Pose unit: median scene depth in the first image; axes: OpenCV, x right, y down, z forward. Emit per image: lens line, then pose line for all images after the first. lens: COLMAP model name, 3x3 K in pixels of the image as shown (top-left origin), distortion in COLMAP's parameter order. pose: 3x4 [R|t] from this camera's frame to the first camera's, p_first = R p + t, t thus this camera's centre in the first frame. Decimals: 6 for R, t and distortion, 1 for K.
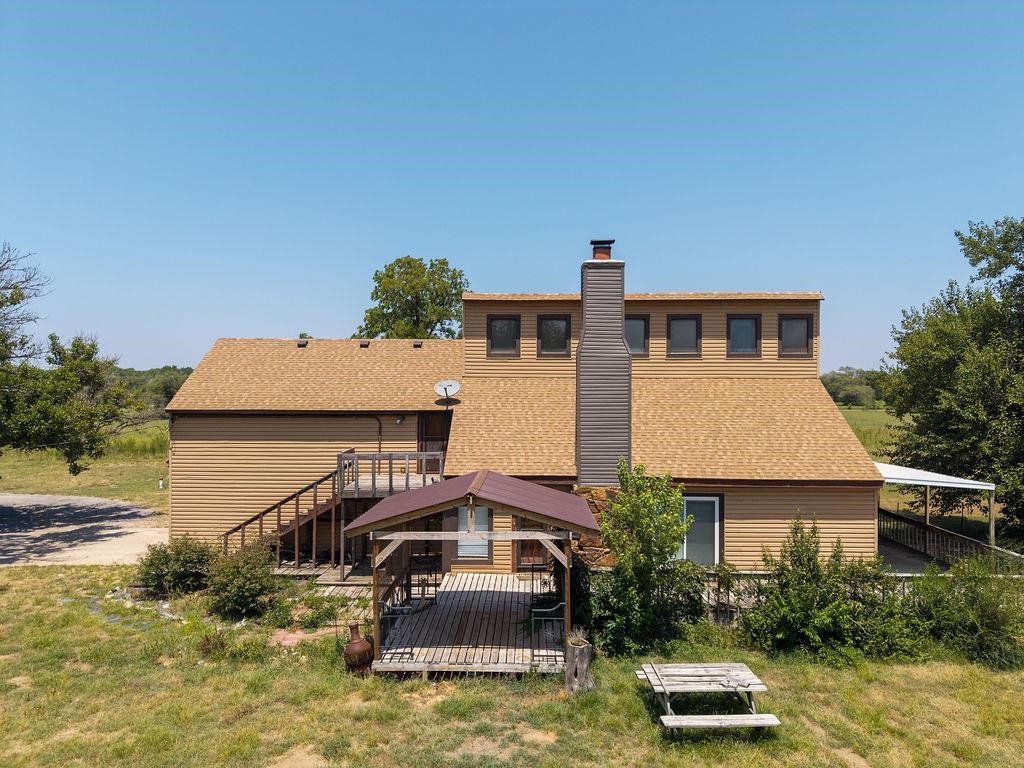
lens RADIAL K [[687.3, 0, 514.8], [0, 687.3, 383.8], [0, 0, 1]] dist [0.029333, -0.019575]
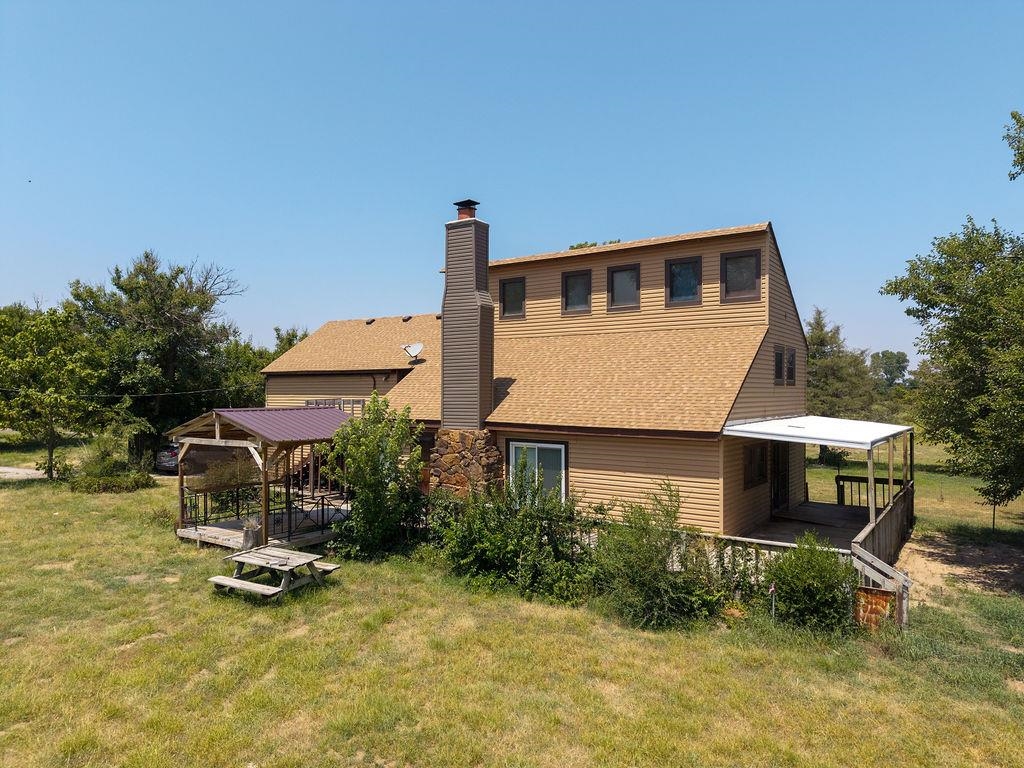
lens RADIAL K [[687.3, 0, 519.4], [0, 687.3, 386.0], [0, 0, 1]] dist [0.029333, -0.019575]
pose [[0.834293, -0.006750, -0.551280, 0.760301], [0.004166, 0.999974, -0.005939, 0.083572], [0.551305, 0.002658, 0.834299, 0.145222]]
